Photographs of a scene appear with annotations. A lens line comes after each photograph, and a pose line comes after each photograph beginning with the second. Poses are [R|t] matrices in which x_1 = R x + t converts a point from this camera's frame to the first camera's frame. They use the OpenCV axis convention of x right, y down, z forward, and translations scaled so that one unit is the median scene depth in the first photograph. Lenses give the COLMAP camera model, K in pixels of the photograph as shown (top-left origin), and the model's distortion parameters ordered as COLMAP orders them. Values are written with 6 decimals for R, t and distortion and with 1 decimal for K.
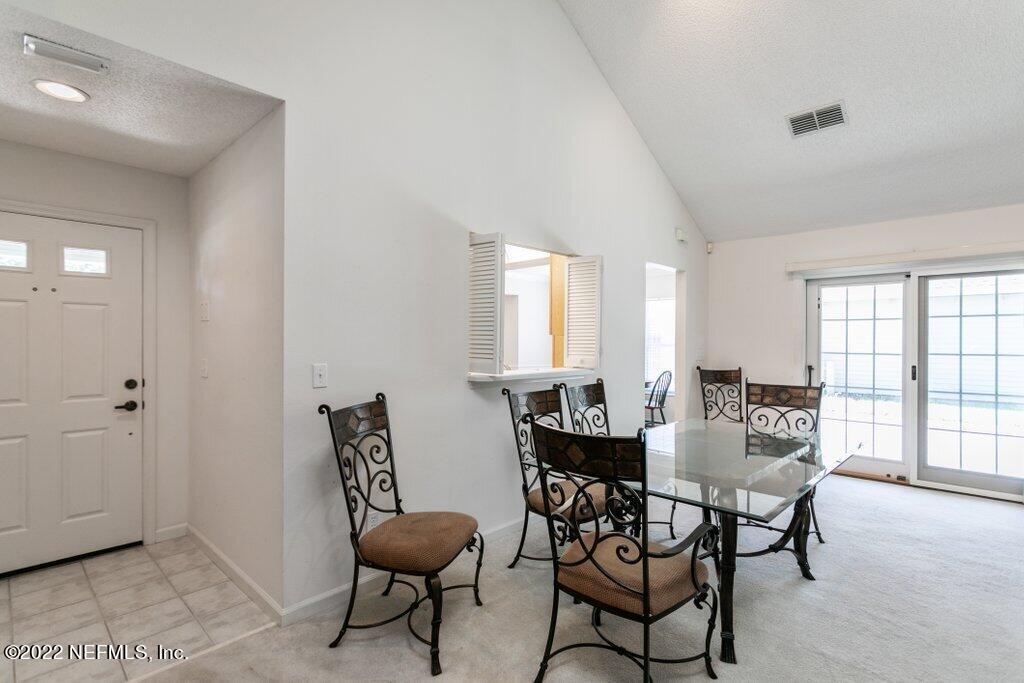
lens RADIAL K [[494.9, 0, 510.4], [0, 494.9, 340.2], [0, 0, 1]] dist [0.002142, 0.001506]
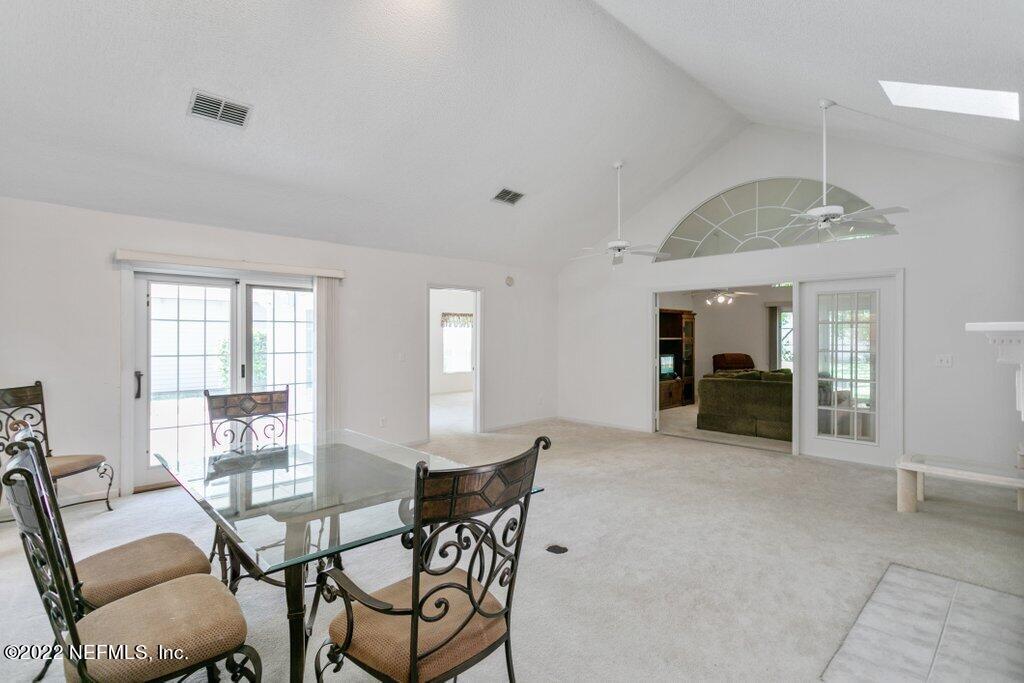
lens RADIAL K [[494.9, 0, 510.4], [0, 494.9, 340.2], [0, 0, 1]] dist [0.002142, 0.001506]
pose [[0.044861, -0.007592, 0.998964, -0.263422], [-0.000270, 0.999971, 0.007612, -0.011455], [-0.998993, -0.000611, 0.044858, 0.353379]]
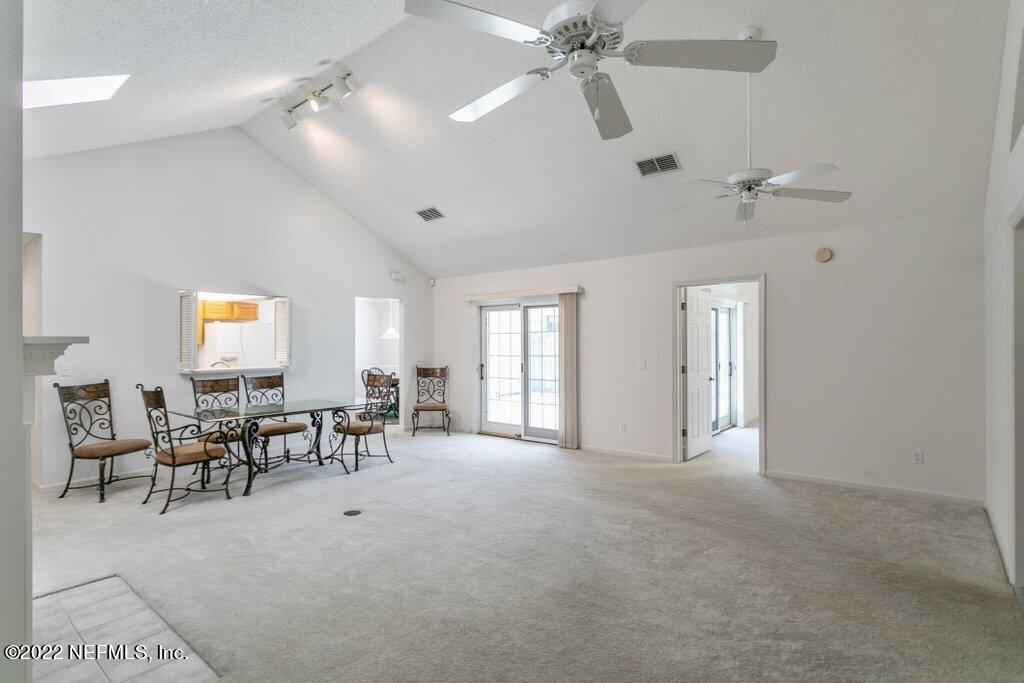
lens RADIAL K [[510.0, 0, 502.9], [0, 510.0, 341.8], [0, 0, 1]] dist [0.001785, 0.000725]
pose [[0.997869, -0.005868, 0.064986, 0.647832], [0.006076, 0.999977, -0.003002, -0.012471], [-0.064967, 0.003391, 0.997882, -0.607654]]
